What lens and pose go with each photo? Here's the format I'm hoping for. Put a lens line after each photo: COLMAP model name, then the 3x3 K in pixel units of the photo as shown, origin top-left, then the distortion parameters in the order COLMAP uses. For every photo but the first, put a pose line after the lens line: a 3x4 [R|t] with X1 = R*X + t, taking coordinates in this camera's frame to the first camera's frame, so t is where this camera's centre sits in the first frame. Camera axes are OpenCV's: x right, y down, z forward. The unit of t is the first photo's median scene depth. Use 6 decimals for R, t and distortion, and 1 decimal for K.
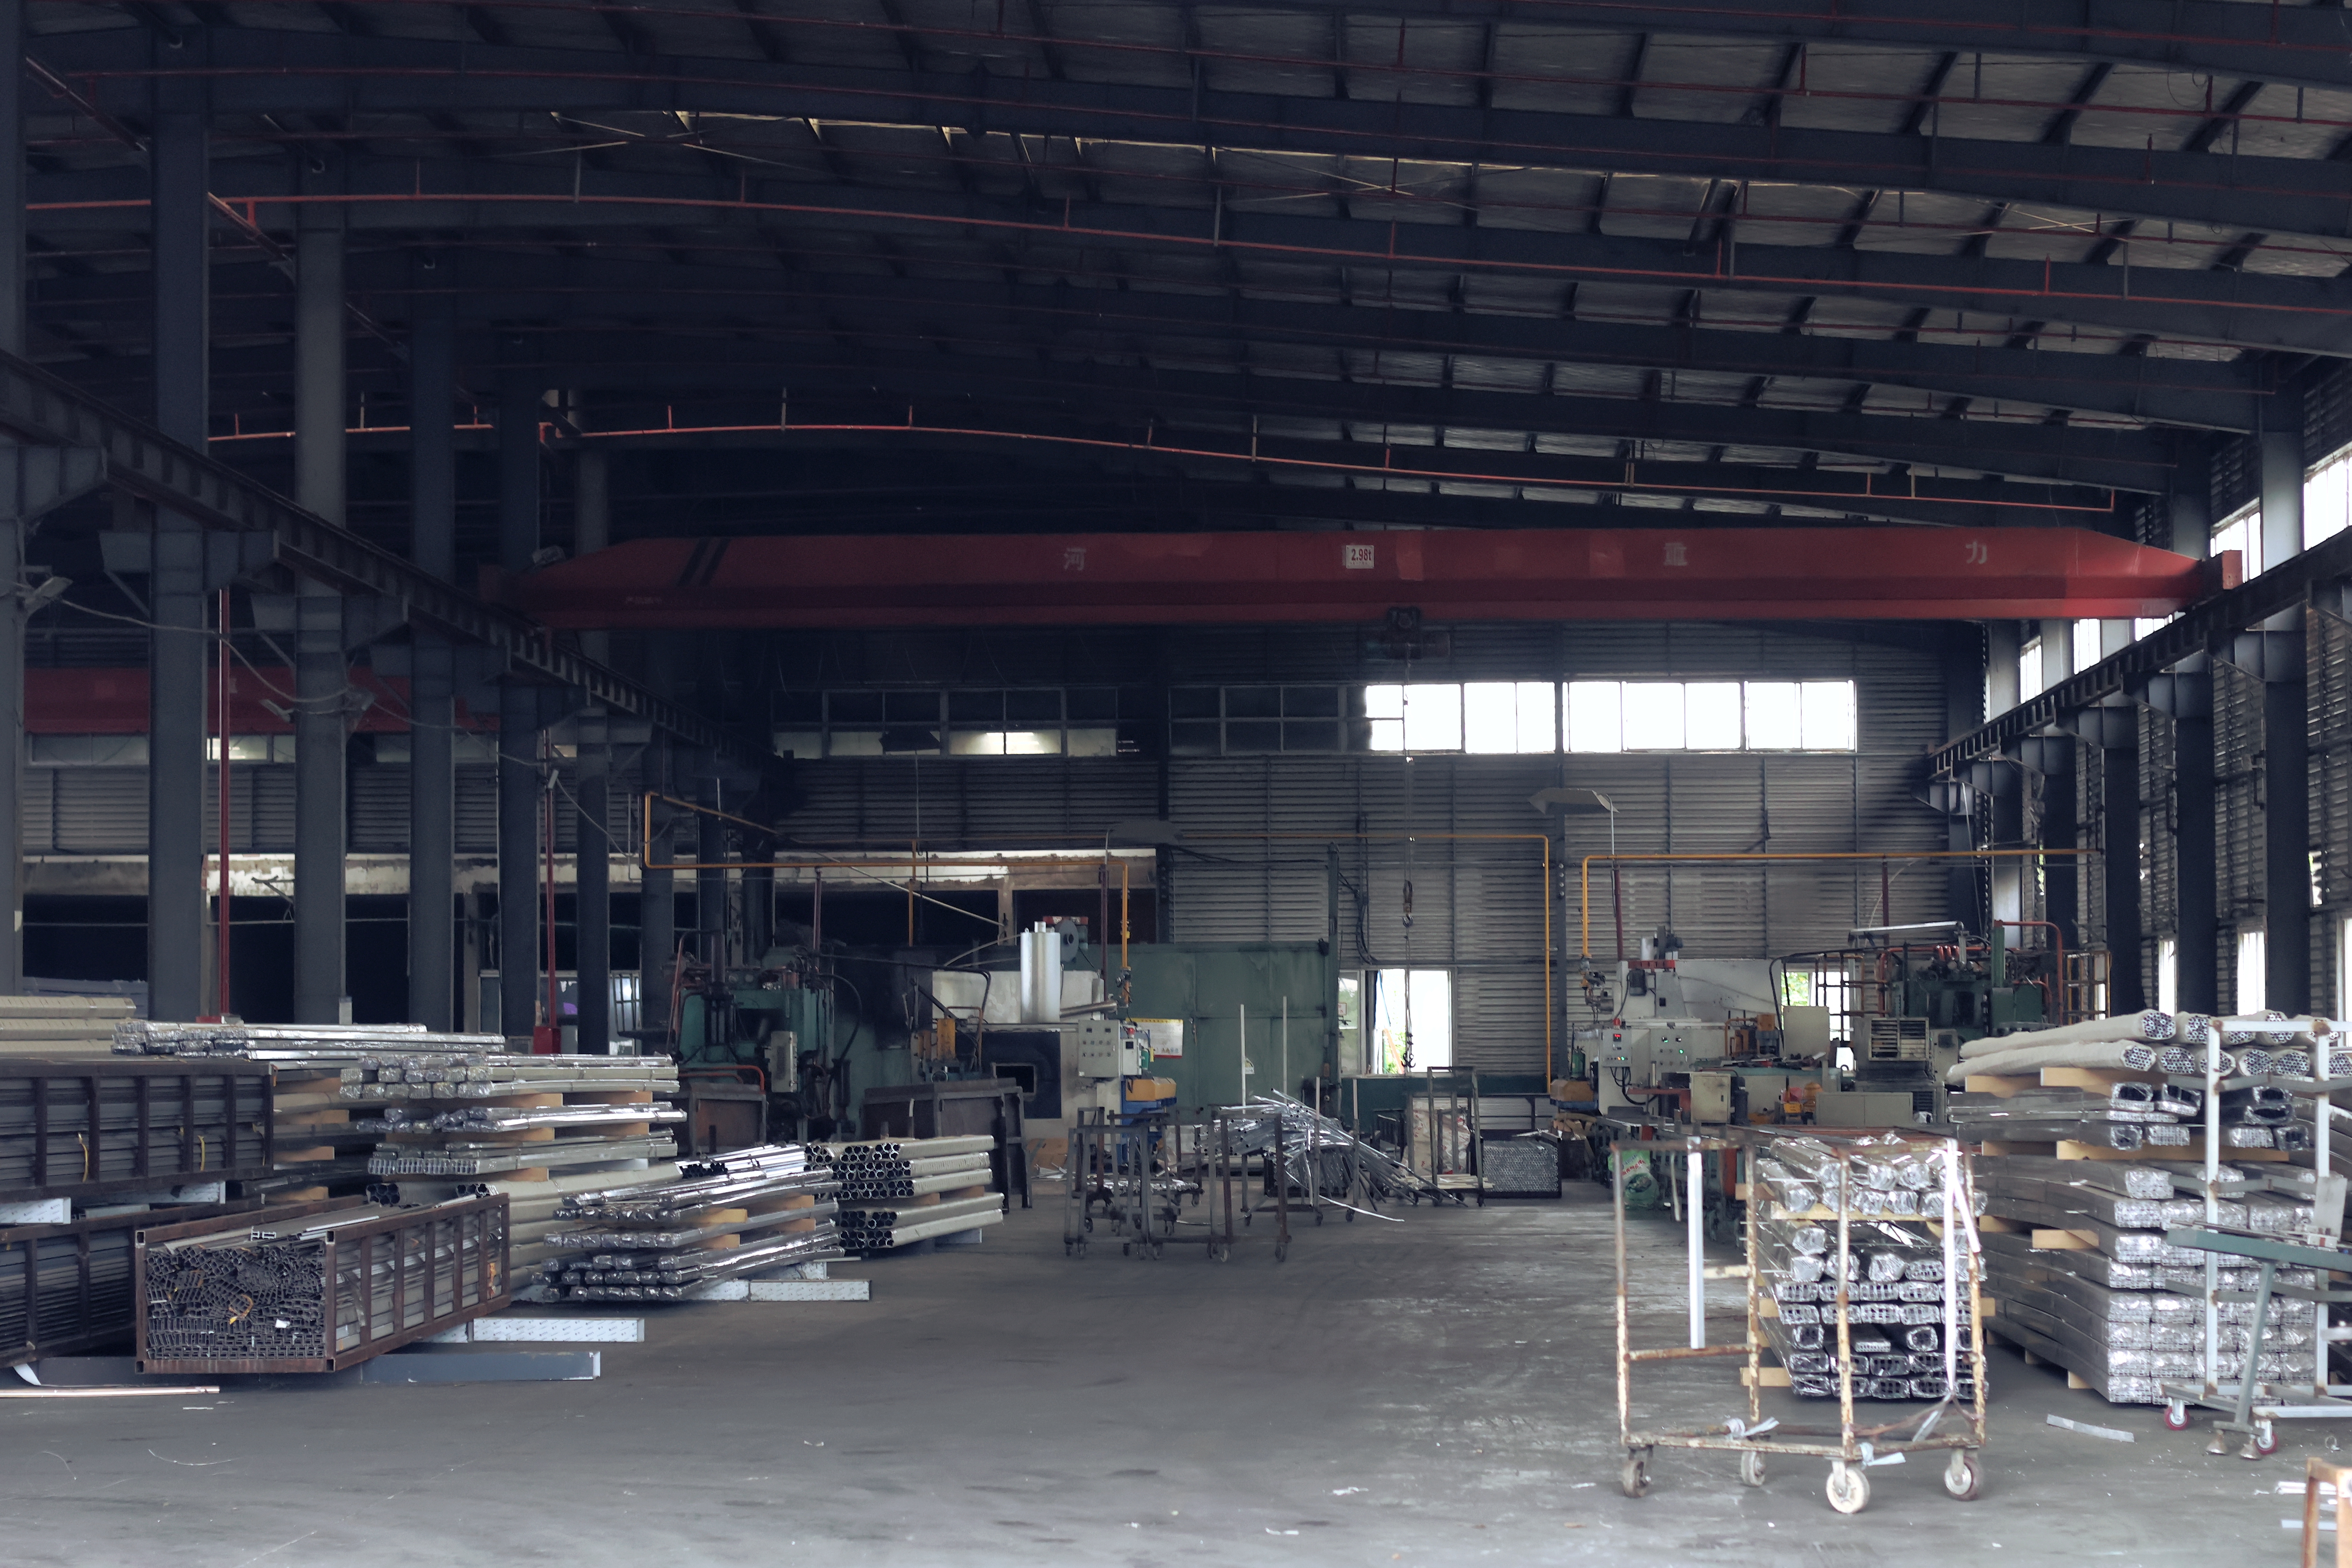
lens RADIAL K [[5463.7, 0, 1179.7], [0, 5463.7, 788.5], [0, 0, 1]] dist [0.055916, 0.000000]
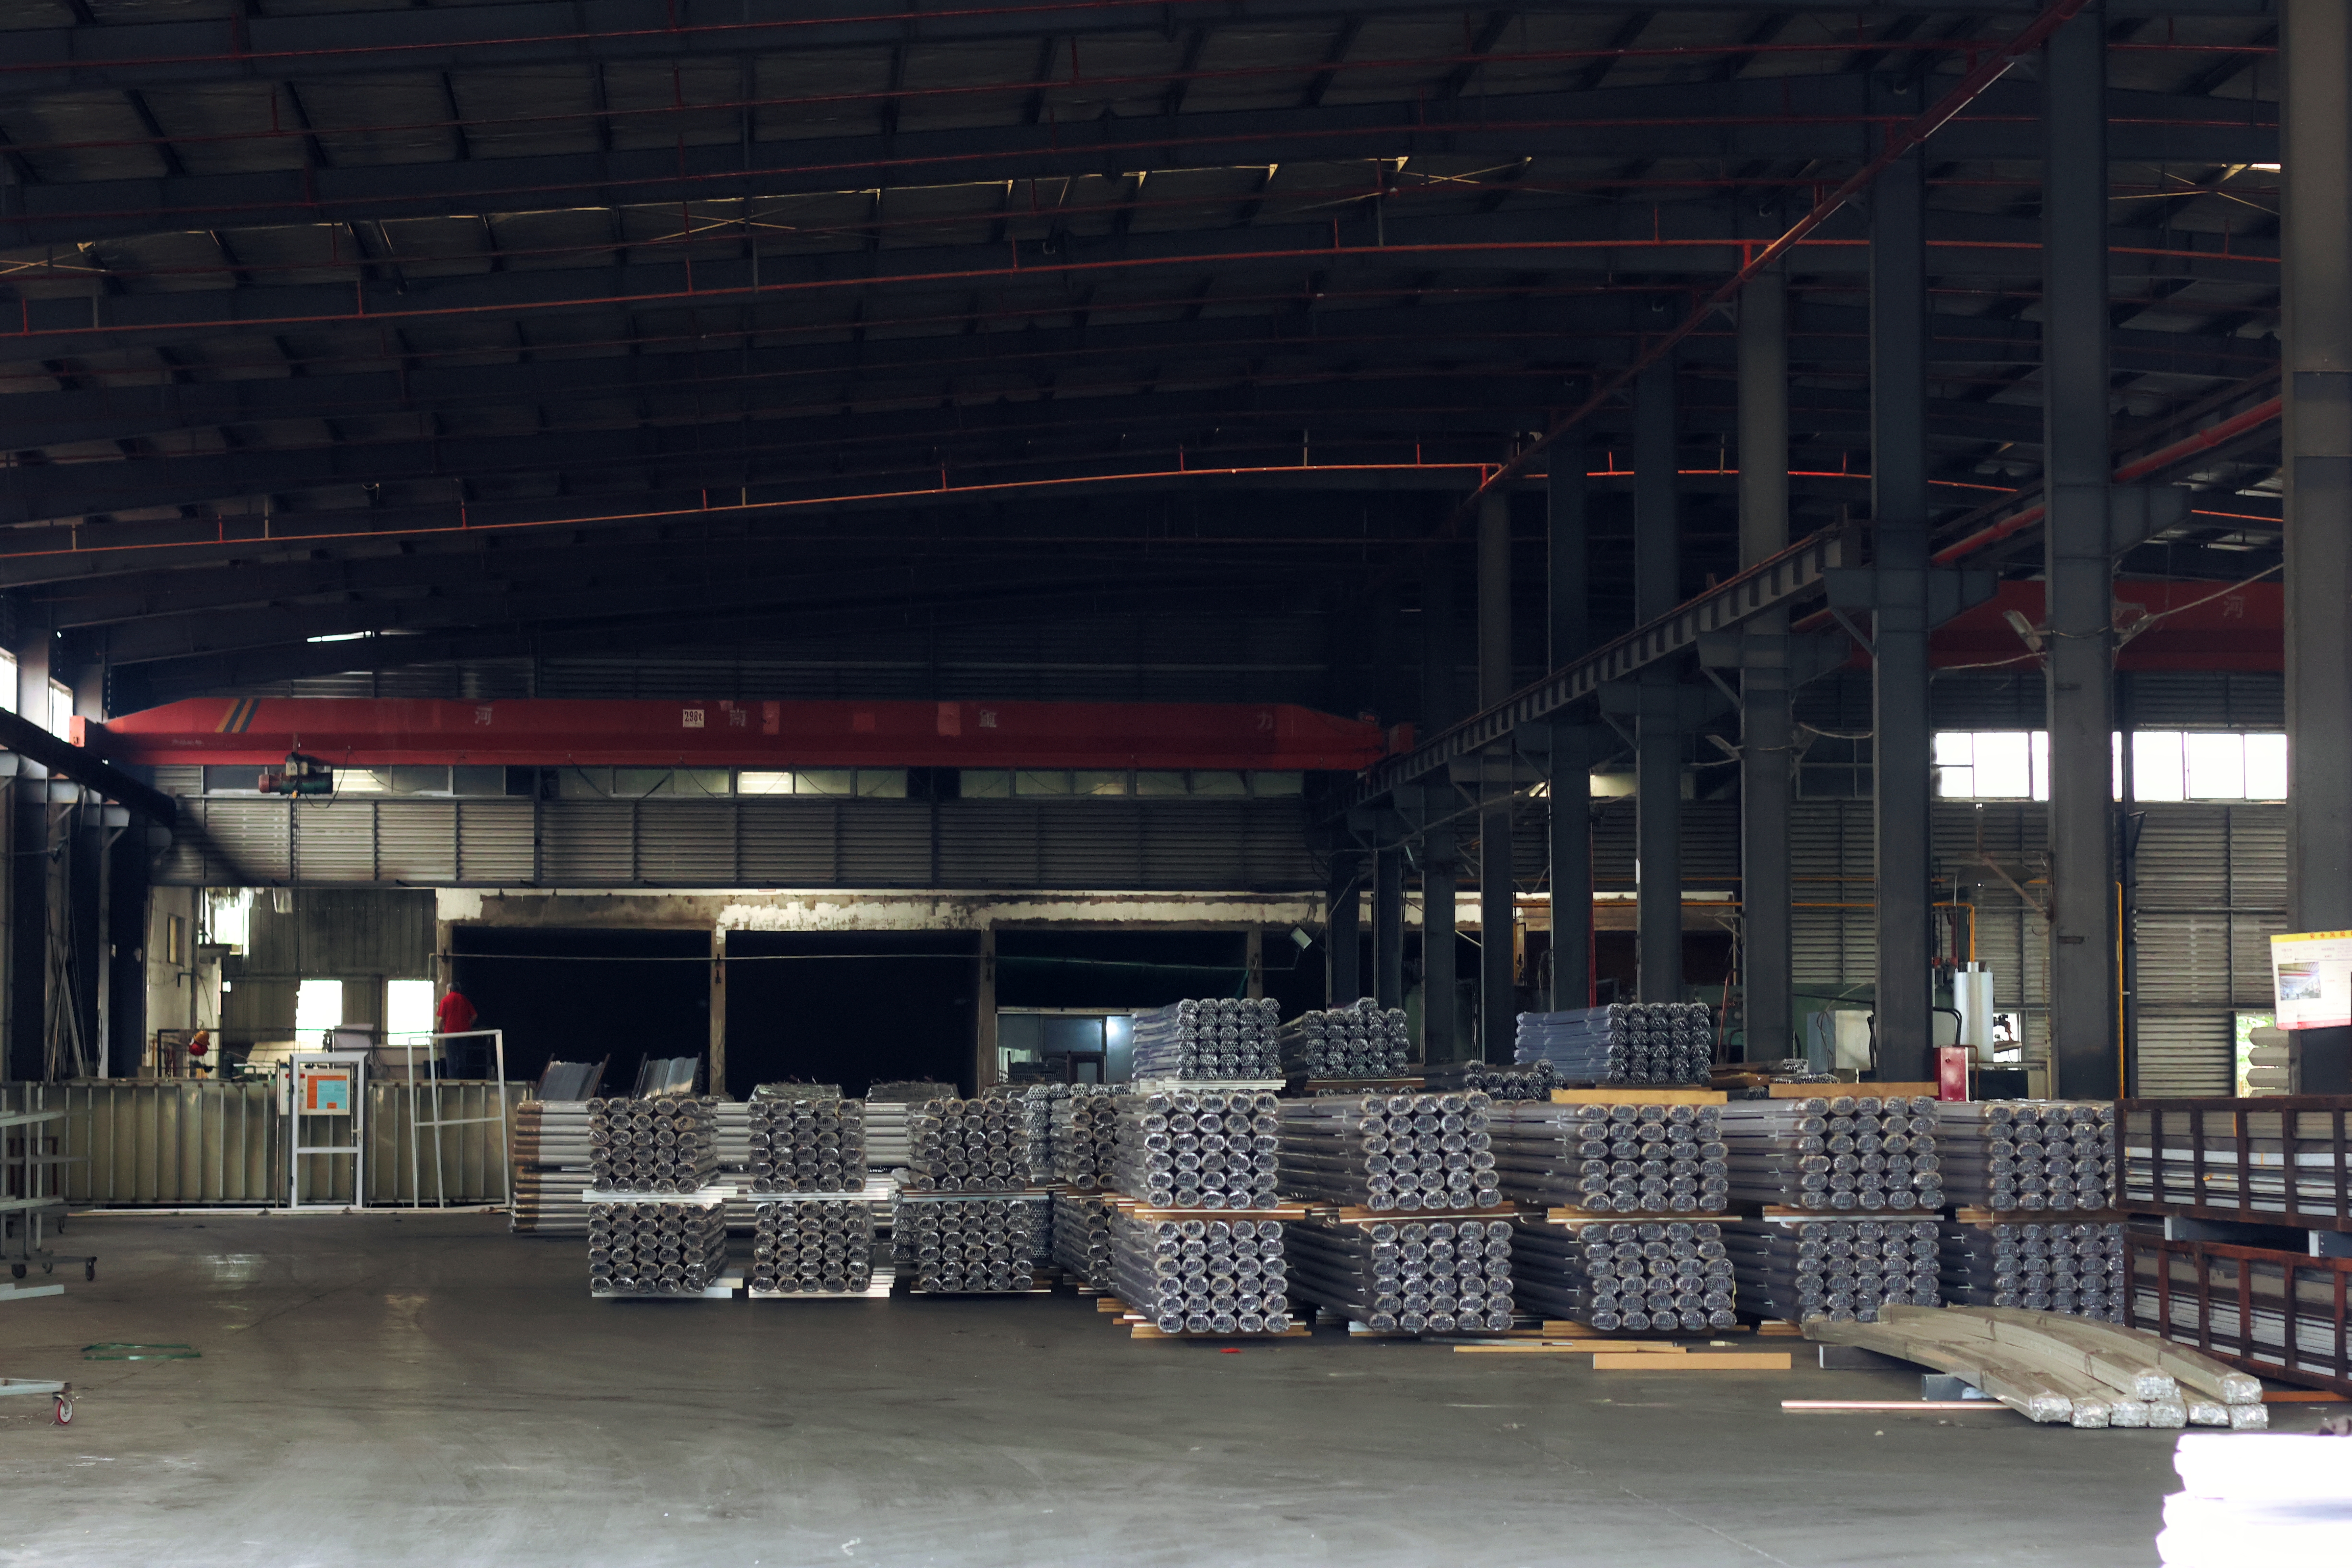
lens RADIAL K [[5463.7, 0, 1176.4], [0, 5463.7, 783.7], [0, 0, 1]] dist [0.055916, 0.000000]
pose [[0.992560, 0.011054, 0.121250, -0.231804], [-0.009943, 0.999903, -0.009764, 0.001995], [-0.121346, 0.008486, 0.992574, 0.006253]]
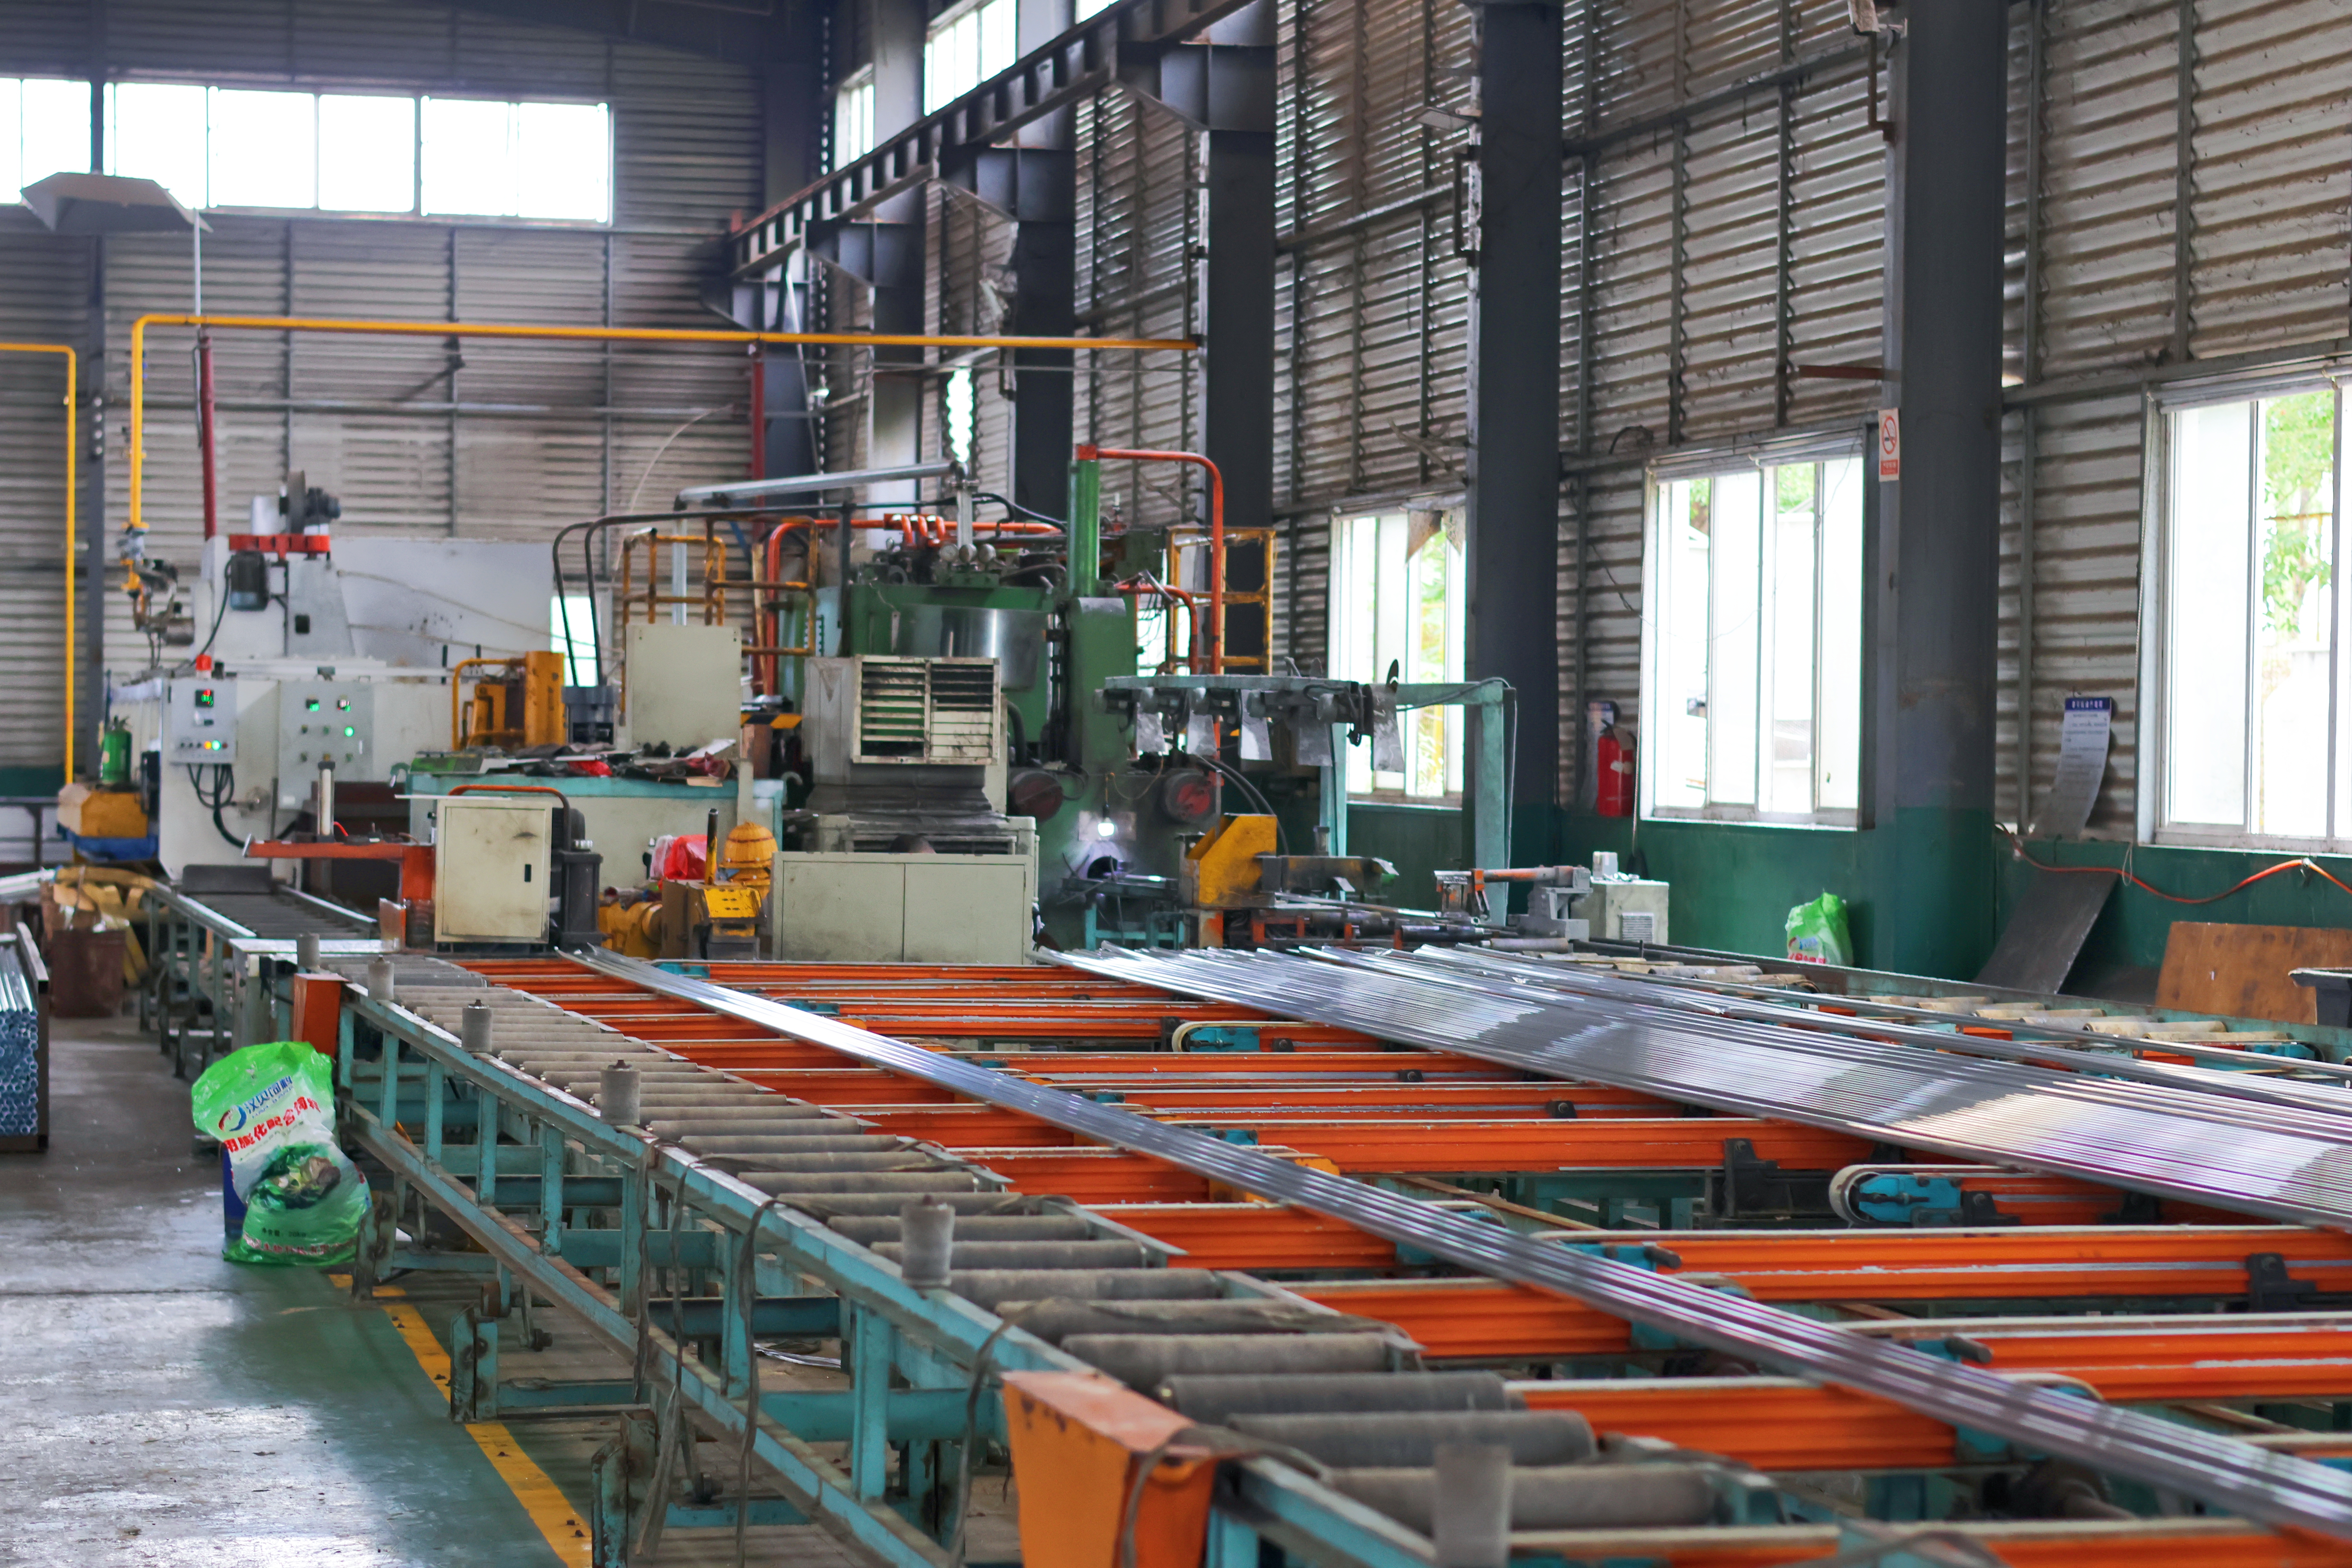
lens RADIAL K [[5463.7, 0, 1176.6], [0, 5463.7, 792.4], [0, 0, 1]] dist [0.055916, 0.000000]
pose [[0.965992, 0.012367, 0.258275, 0.031220], [-0.027836, 0.998025, 0.056322, 0.019524], [-0.257068, -0.061596, 0.964428, 0.413326]]
